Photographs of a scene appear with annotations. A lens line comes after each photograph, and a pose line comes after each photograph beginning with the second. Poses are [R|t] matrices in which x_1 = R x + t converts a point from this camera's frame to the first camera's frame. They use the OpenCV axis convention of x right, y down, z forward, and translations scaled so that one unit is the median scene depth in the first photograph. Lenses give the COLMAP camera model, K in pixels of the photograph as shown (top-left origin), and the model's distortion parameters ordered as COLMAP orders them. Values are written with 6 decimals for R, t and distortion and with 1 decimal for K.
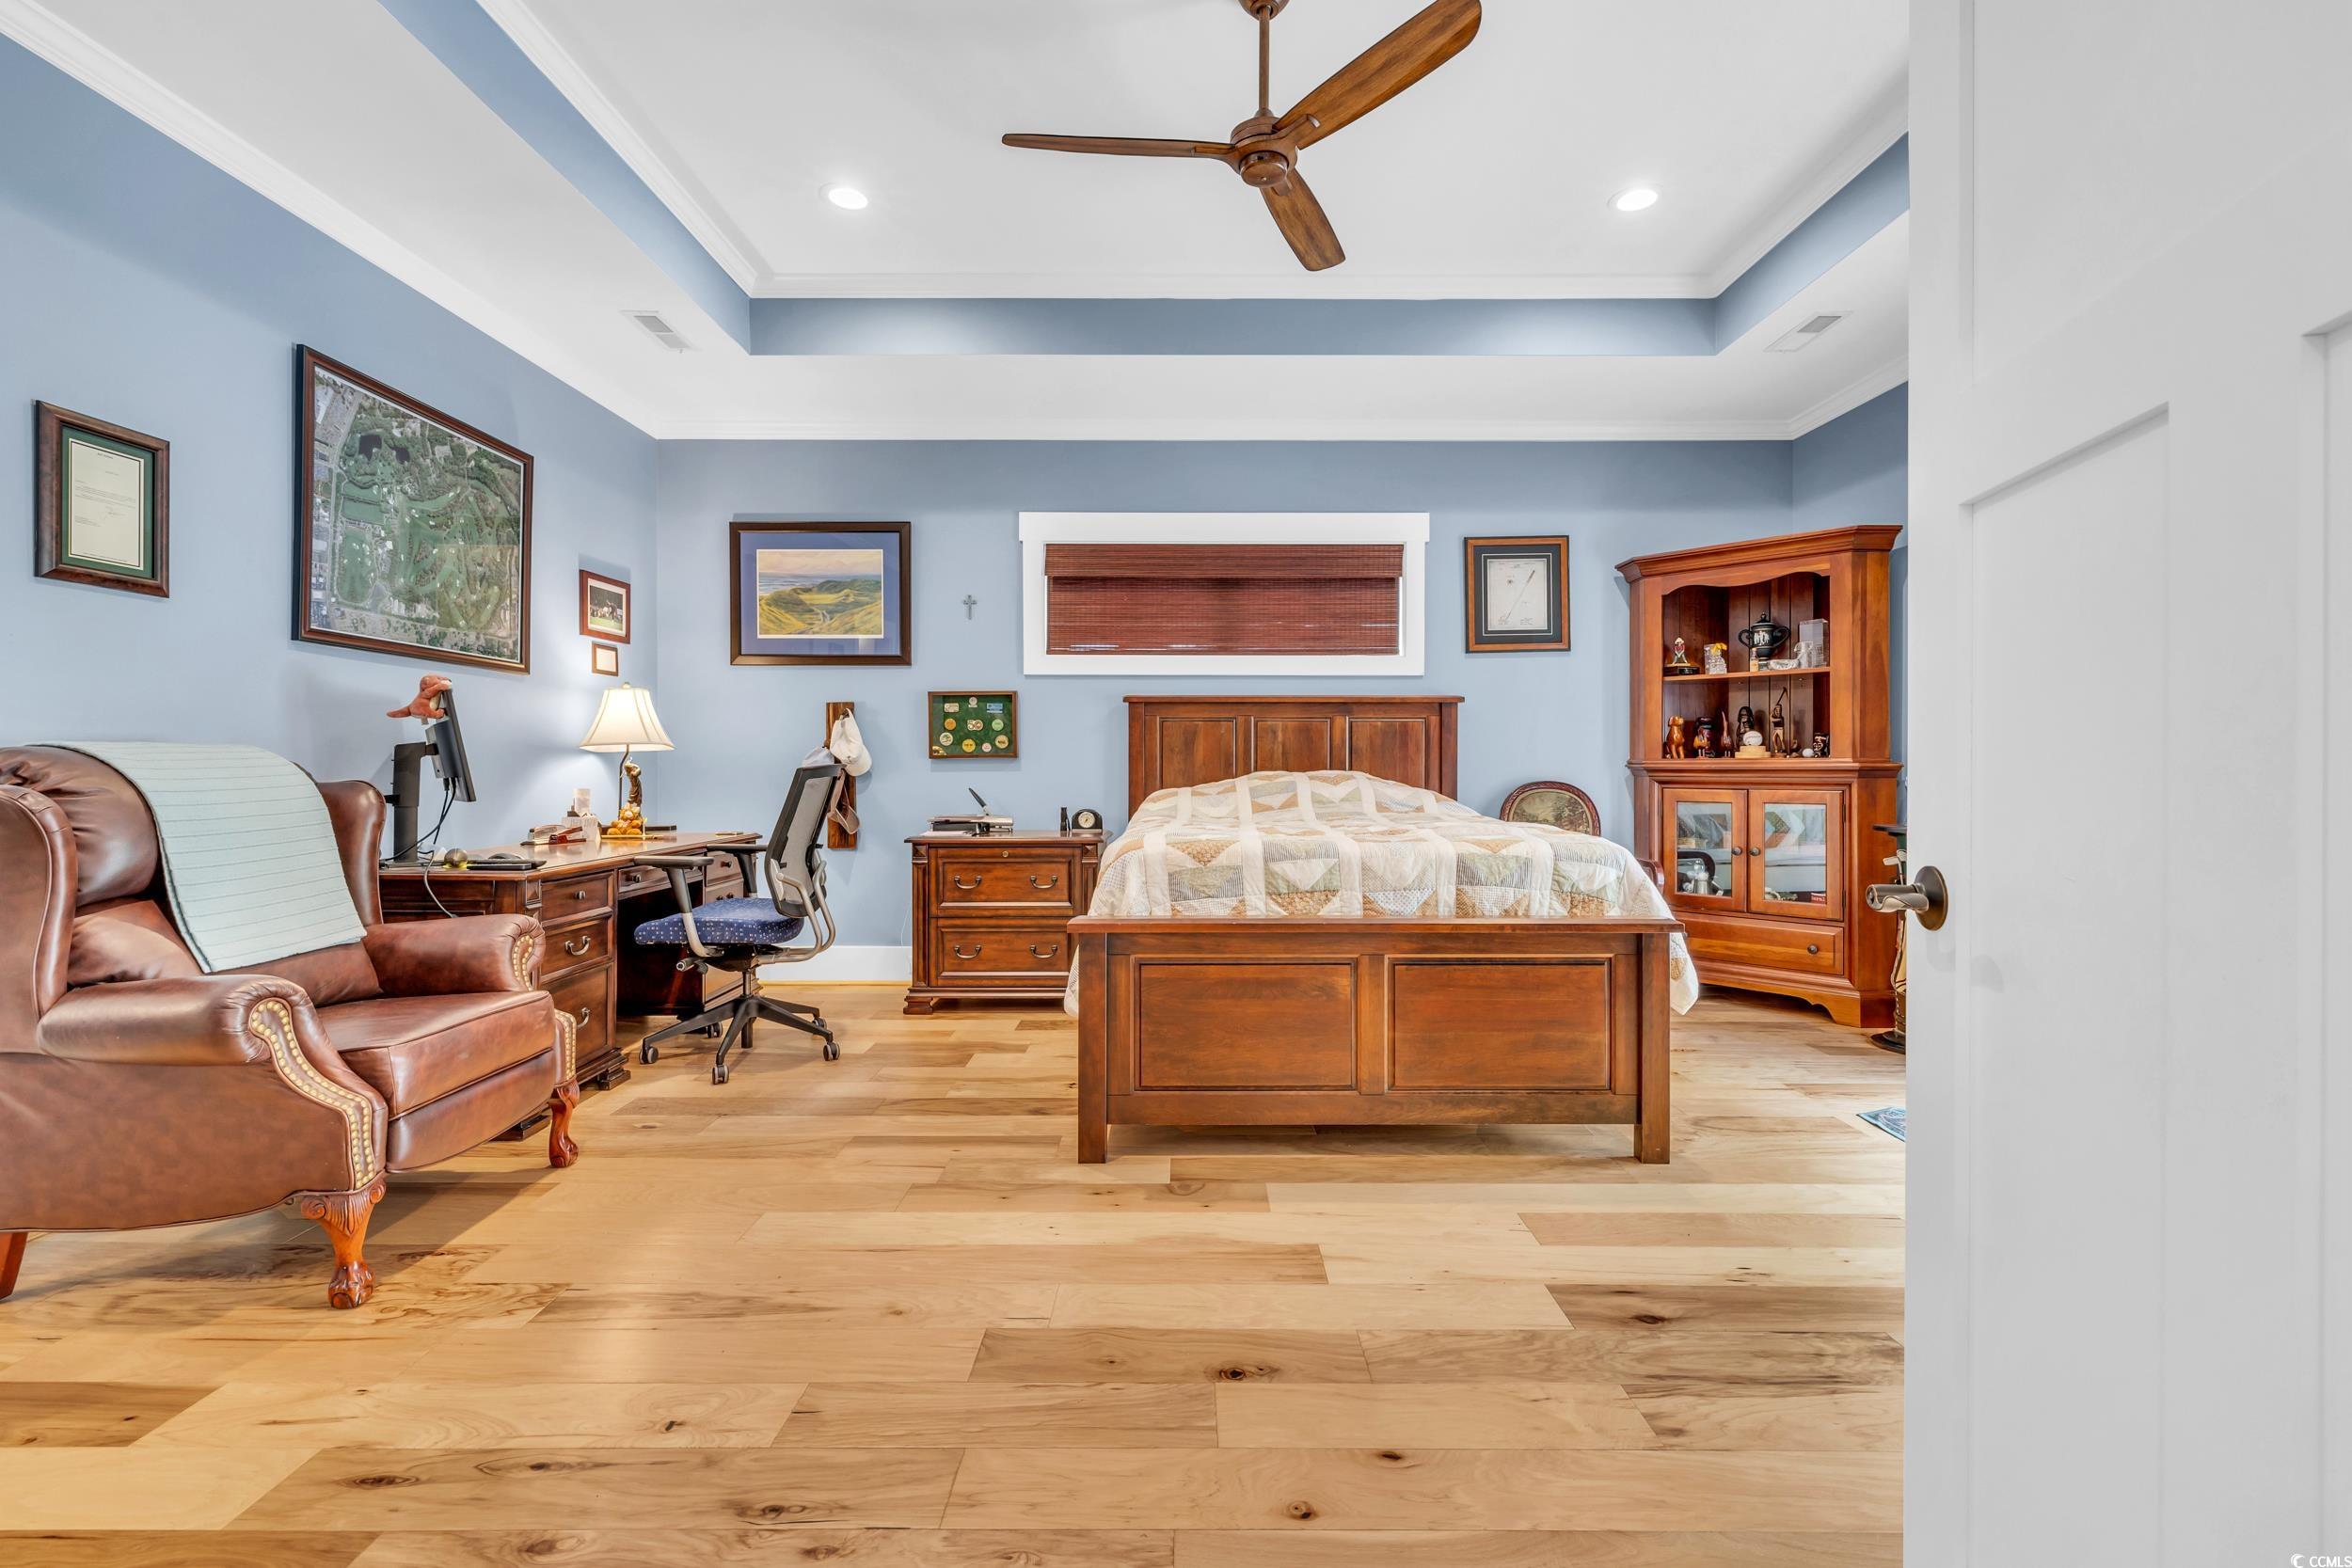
lens RADIAL K [[997.4, 0, 1178.9], [0, 997.4, 782.6], [0, 0, 1]] dist [-0.000442, -0.000008]
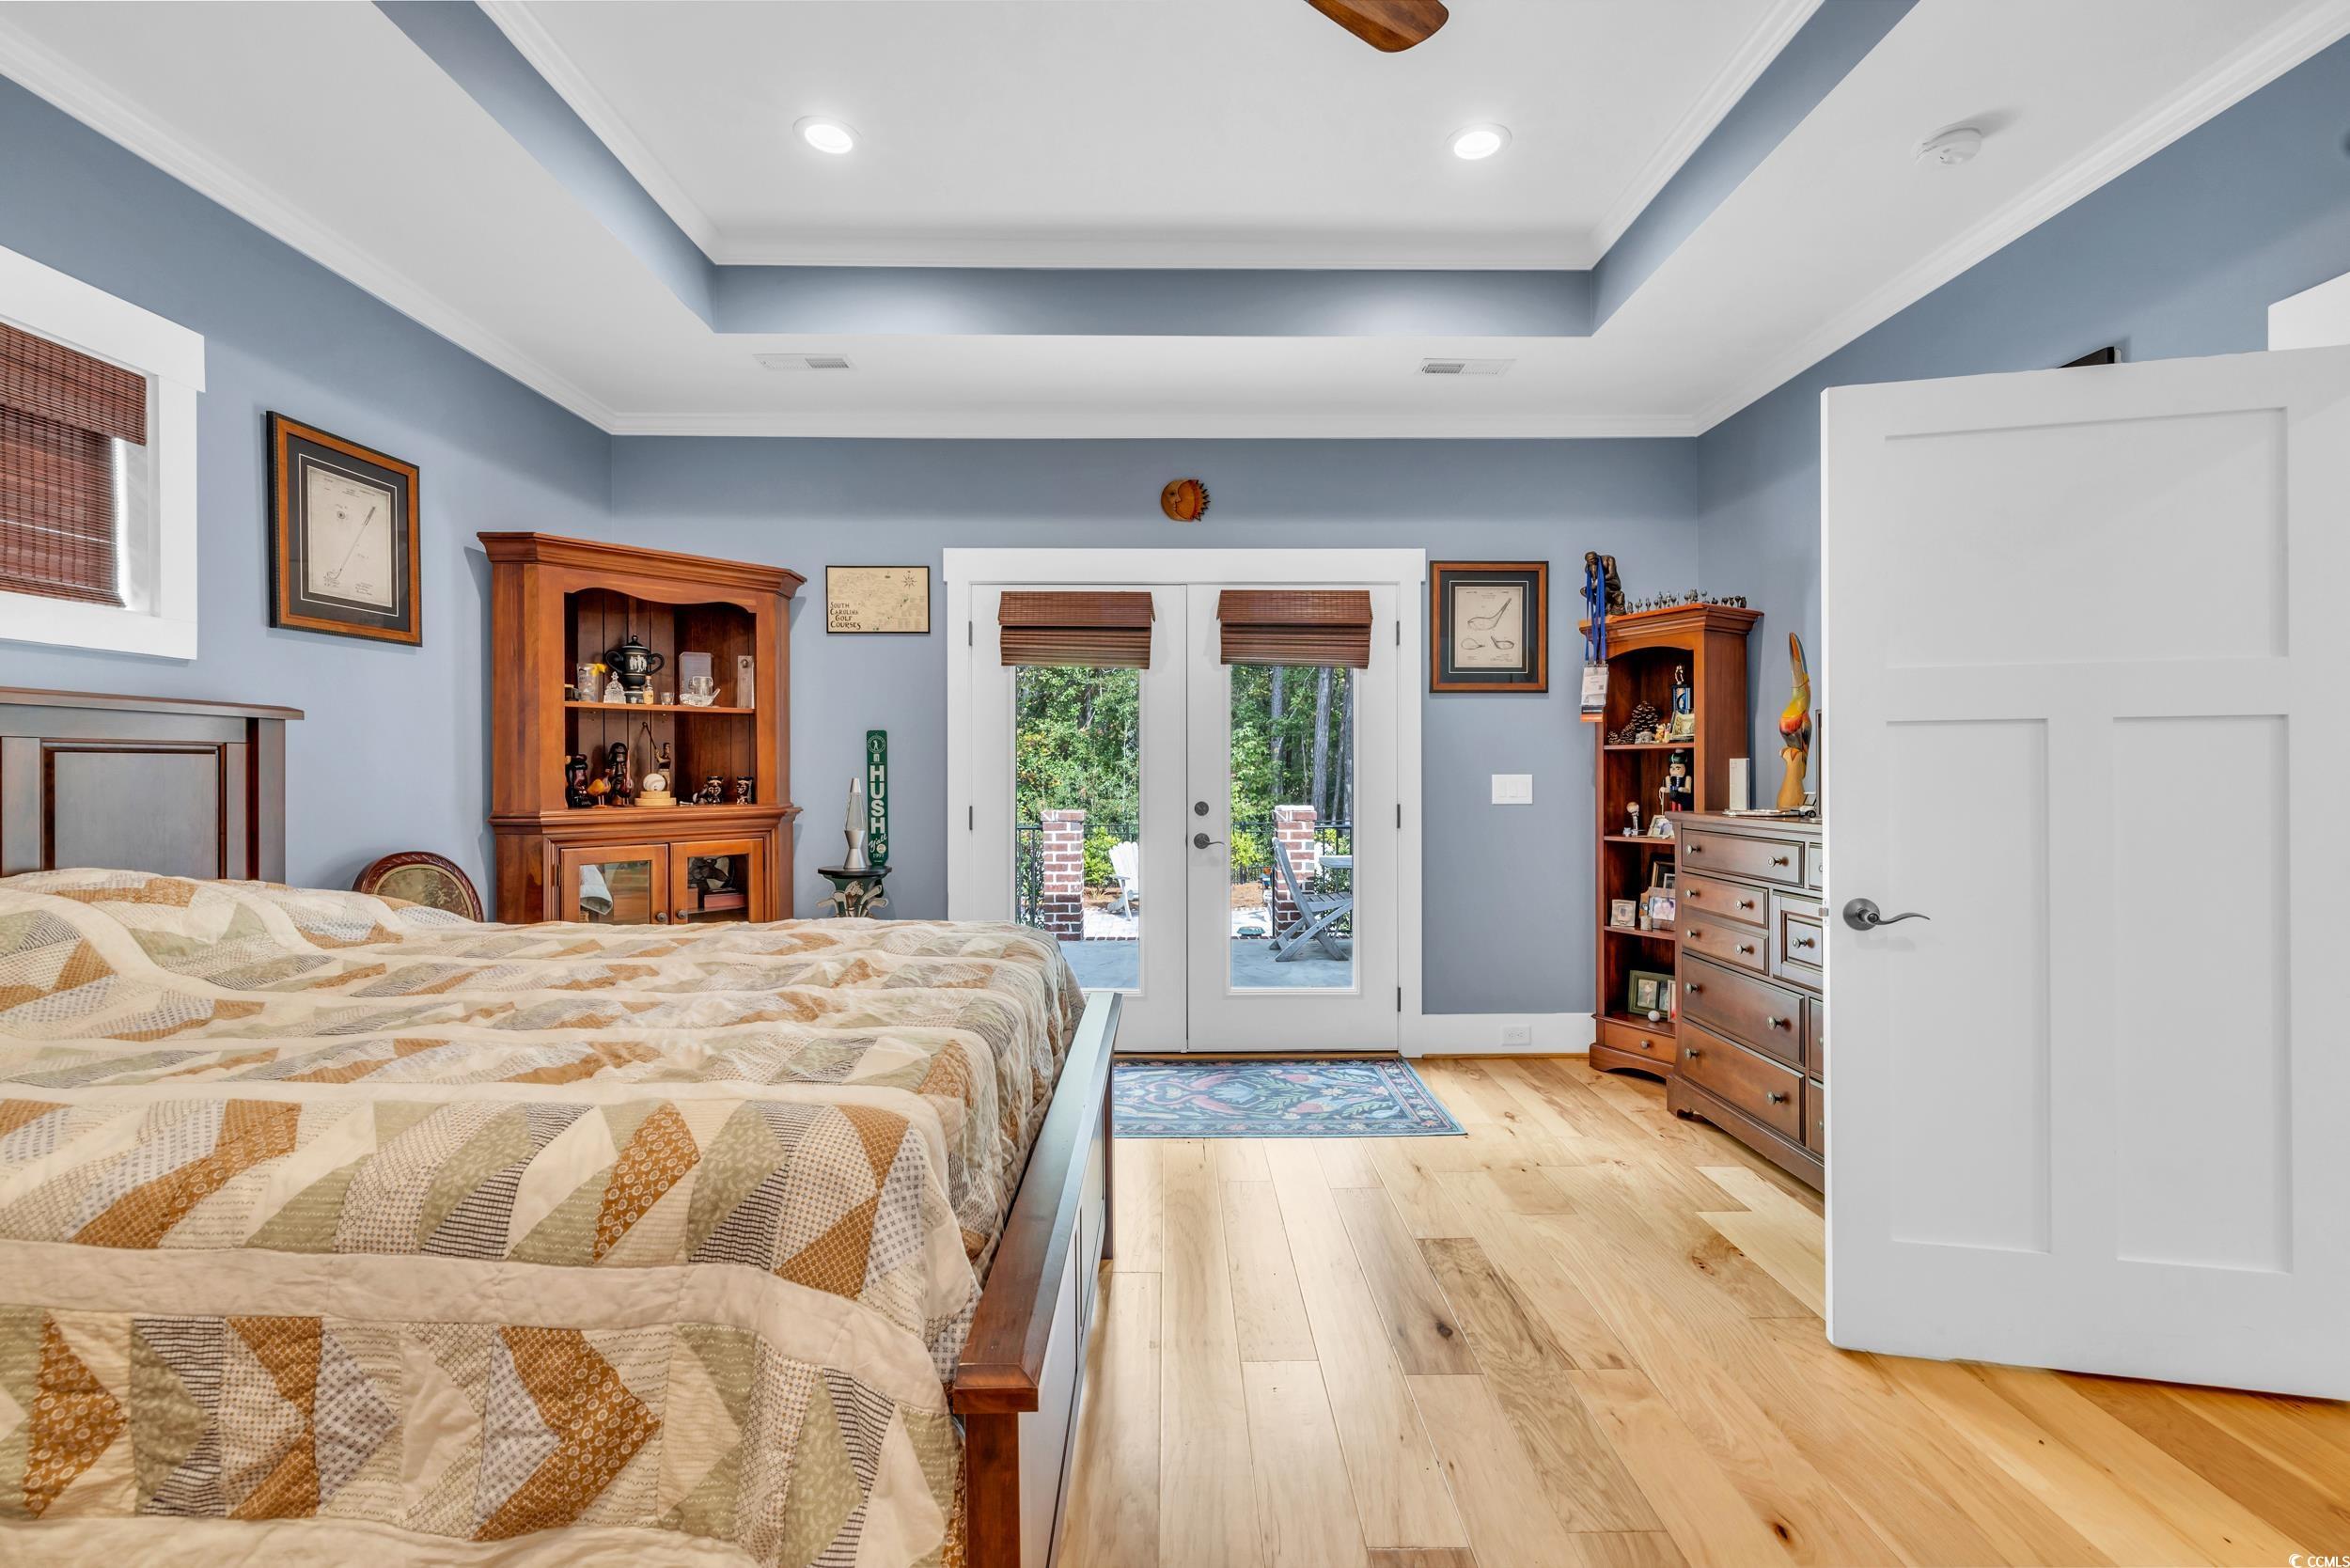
lens RADIAL K [[996.7, 0, 1176.4], [0, 996.7, 766.6], [0, 0, 1]] dist [-0.000442, -0.000008]
pose [[-0.025966, 0.001503, 0.999662, -0.278397], [0.021305, 0.999773, -0.000950, -0.046333], [-0.999436, 0.021273, -0.025992, 0.562365]]
